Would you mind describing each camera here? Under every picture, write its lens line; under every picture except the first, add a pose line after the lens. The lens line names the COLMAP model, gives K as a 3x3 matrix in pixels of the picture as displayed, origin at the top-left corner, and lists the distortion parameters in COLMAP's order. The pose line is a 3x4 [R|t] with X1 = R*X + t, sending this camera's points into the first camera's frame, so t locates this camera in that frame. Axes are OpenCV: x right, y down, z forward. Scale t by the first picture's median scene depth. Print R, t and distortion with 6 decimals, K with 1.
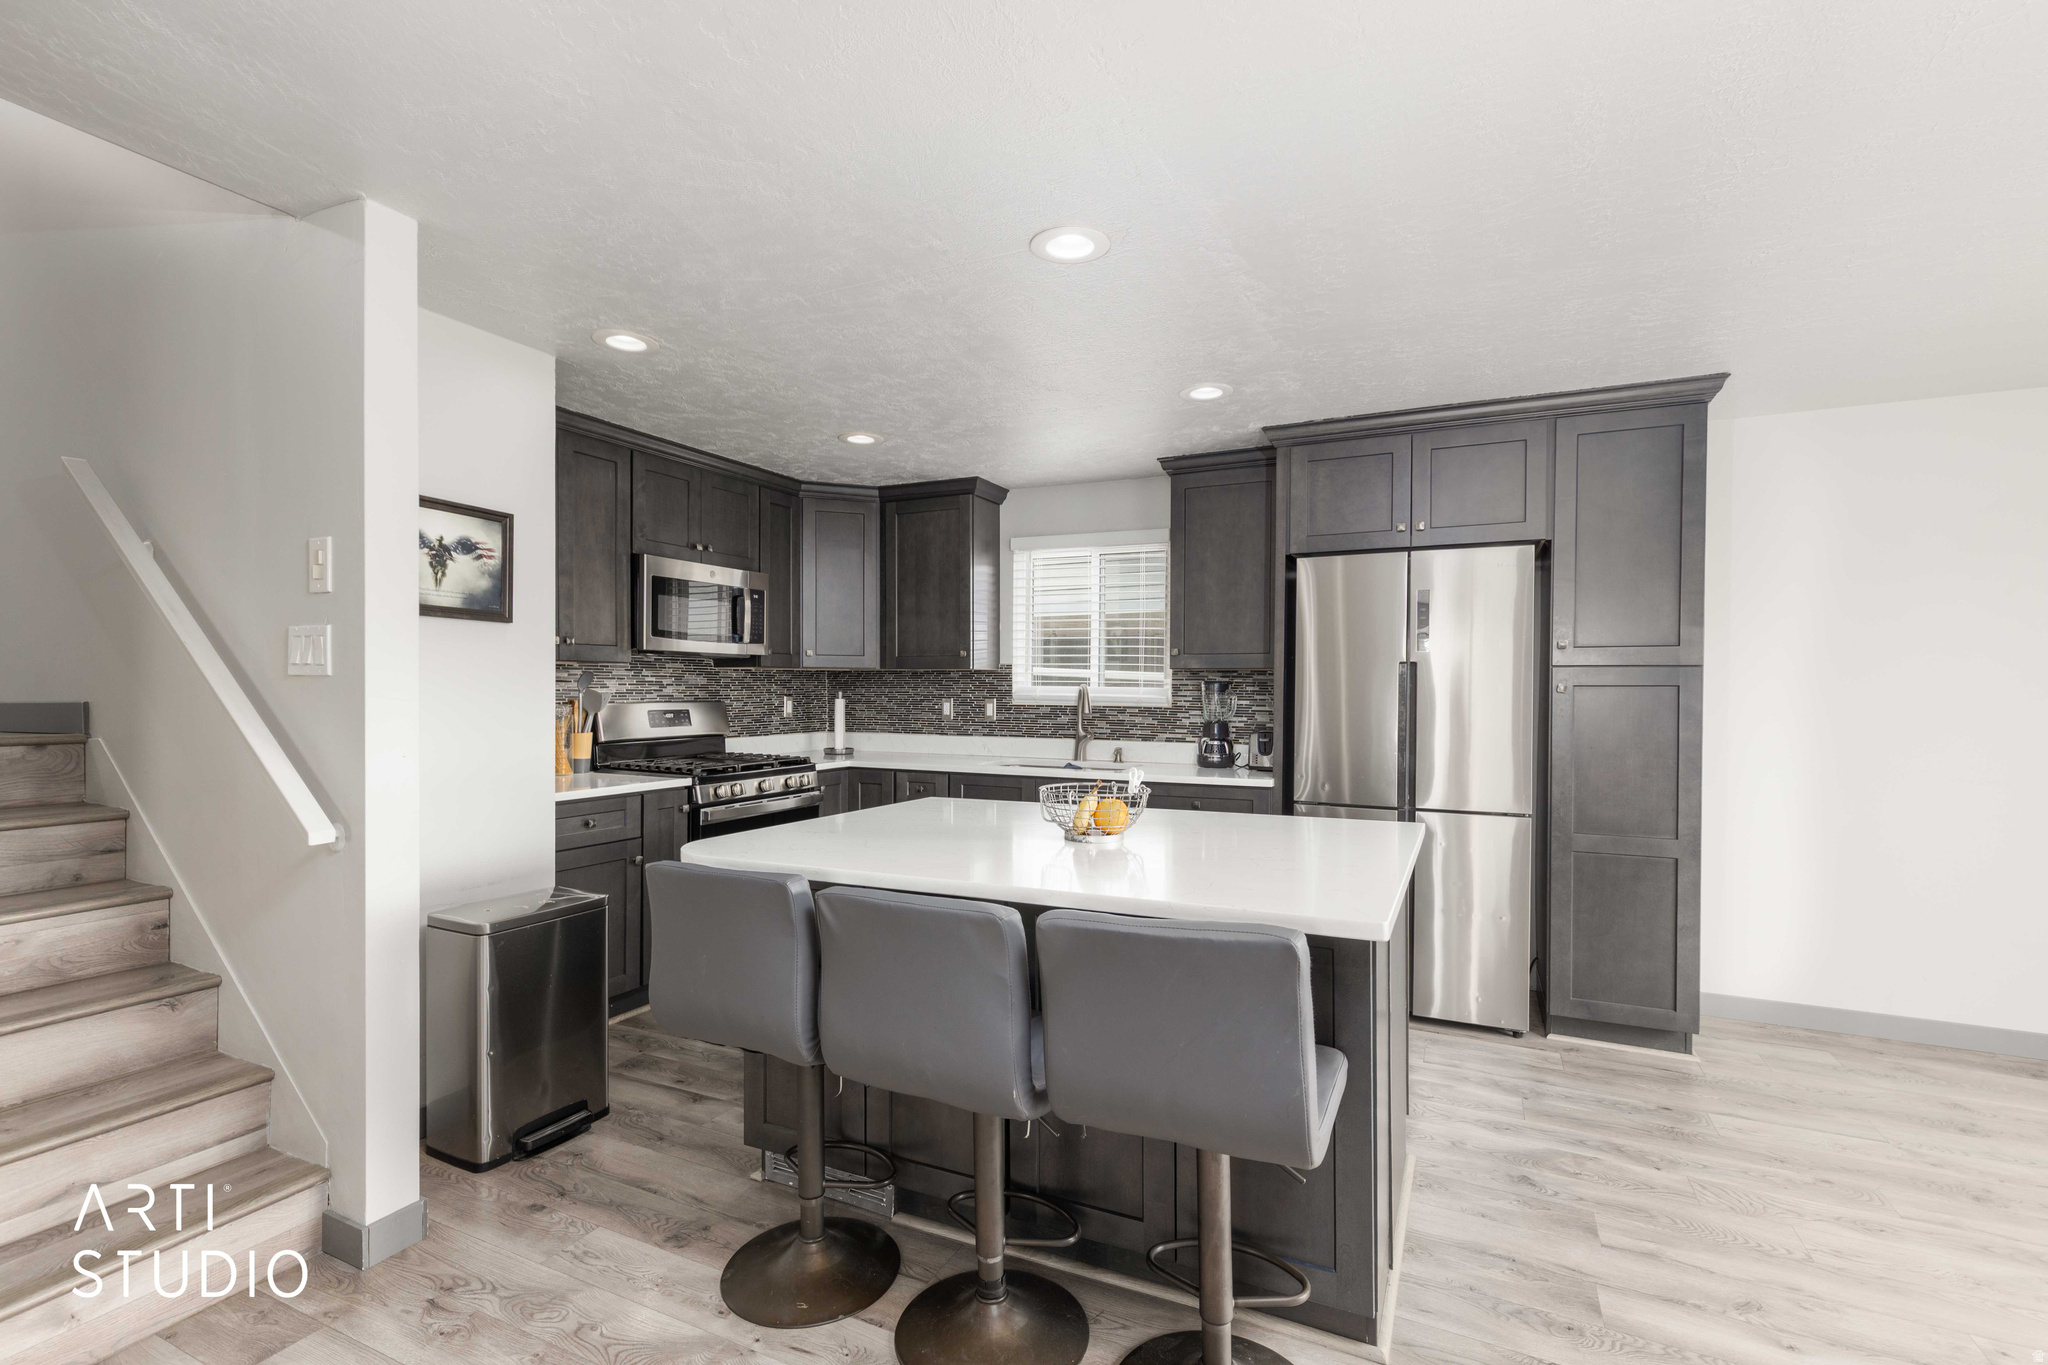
lens RADIAL K [[926.8, 0, 1032.0], [0, 926.8, 697.4], [0, 0, 1]] dist [0.007912, 0.000031]
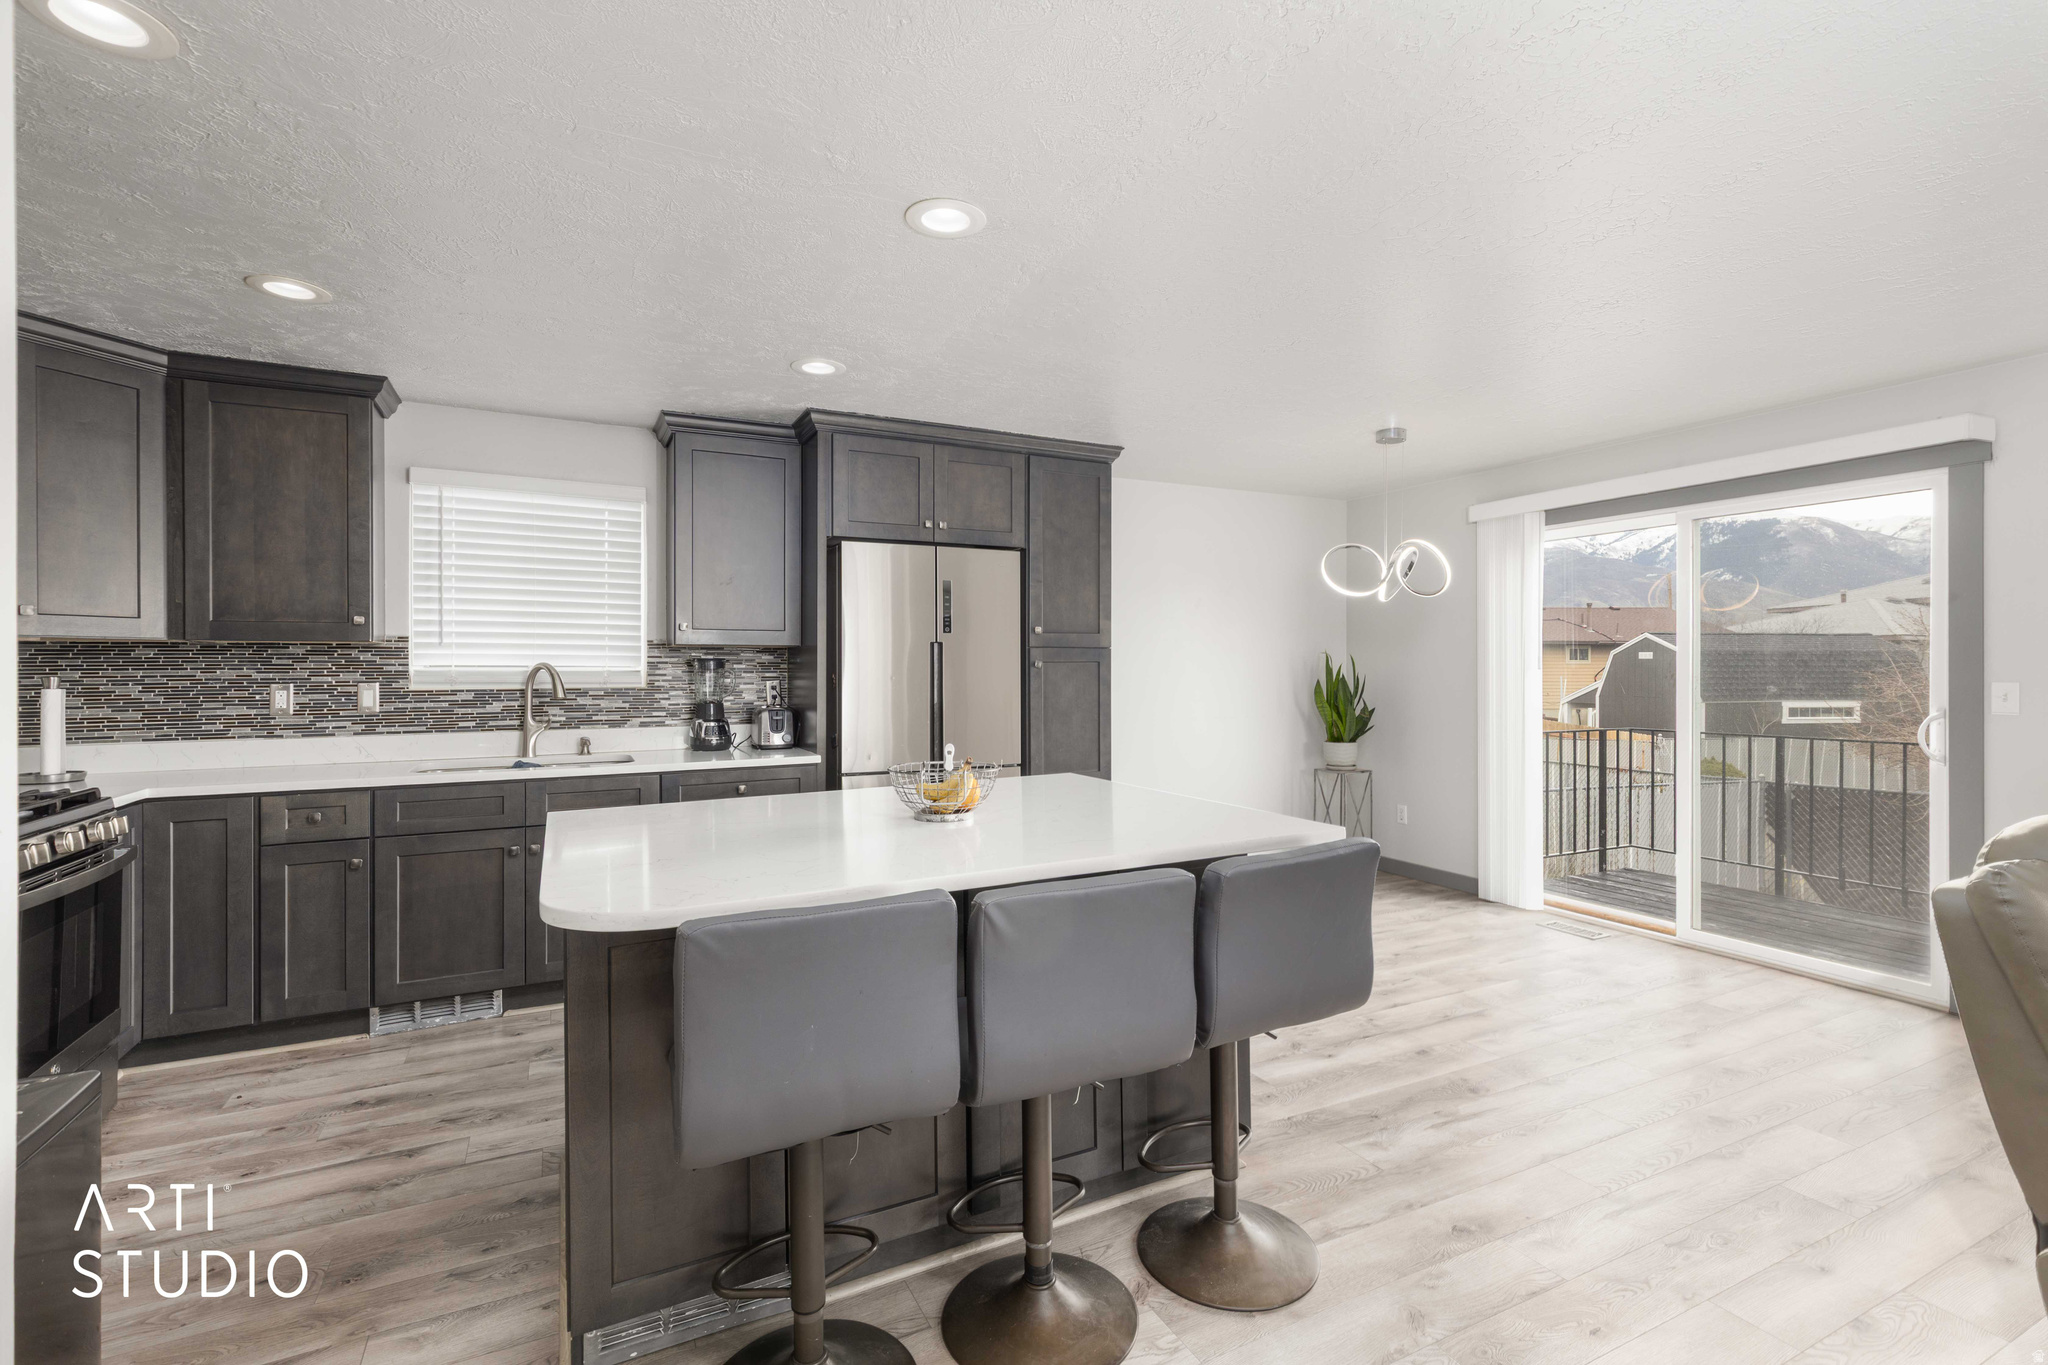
lens RADIAL K [[926.8, 0, 1028.7], [0, 926.8, 669.3], [0, 0, 1]] dist [0.007912, 0.000031]
pose [[0.612559, -0.011021, 0.790348, -0.410301], [0.012830, 0.999910, 0.003999, -0.007388], [-0.790321, 0.007691, 0.612645, 0.195650]]
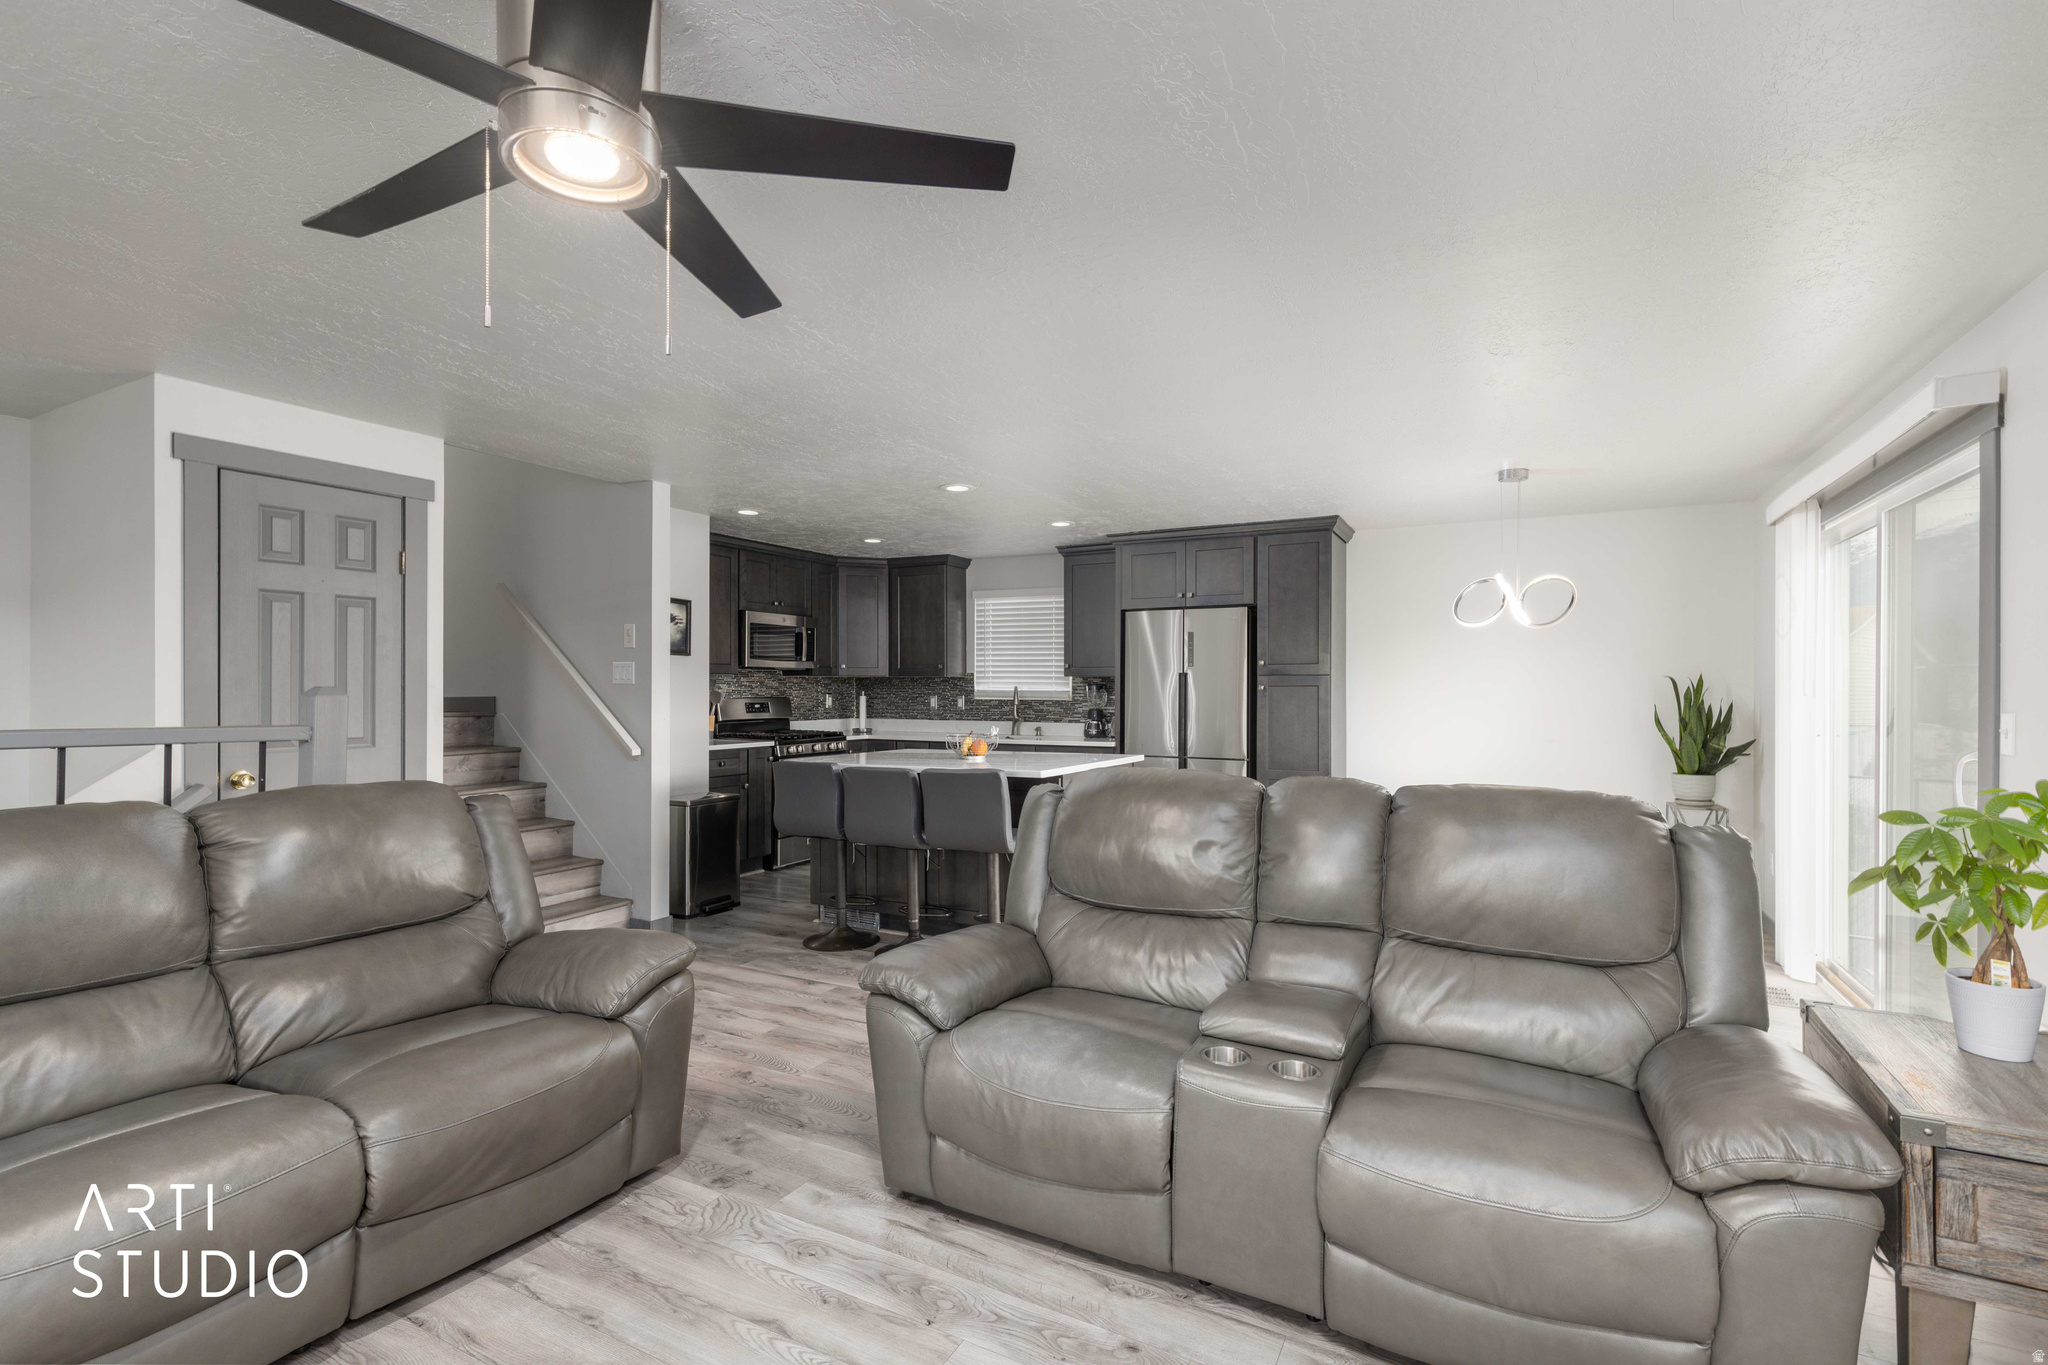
lens RADIAL K [[926.8, 0, 1037.1], [0, 926.8, 689.0], [0, 0, 1]] dist [0.007912, 0.000031]
pose [[0.999425, -0.002630, -0.033815, 0.179488], [0.002294, 0.999948, -0.009973, 0.008344], [0.033839, 0.009890, 0.999378, -0.706328]]
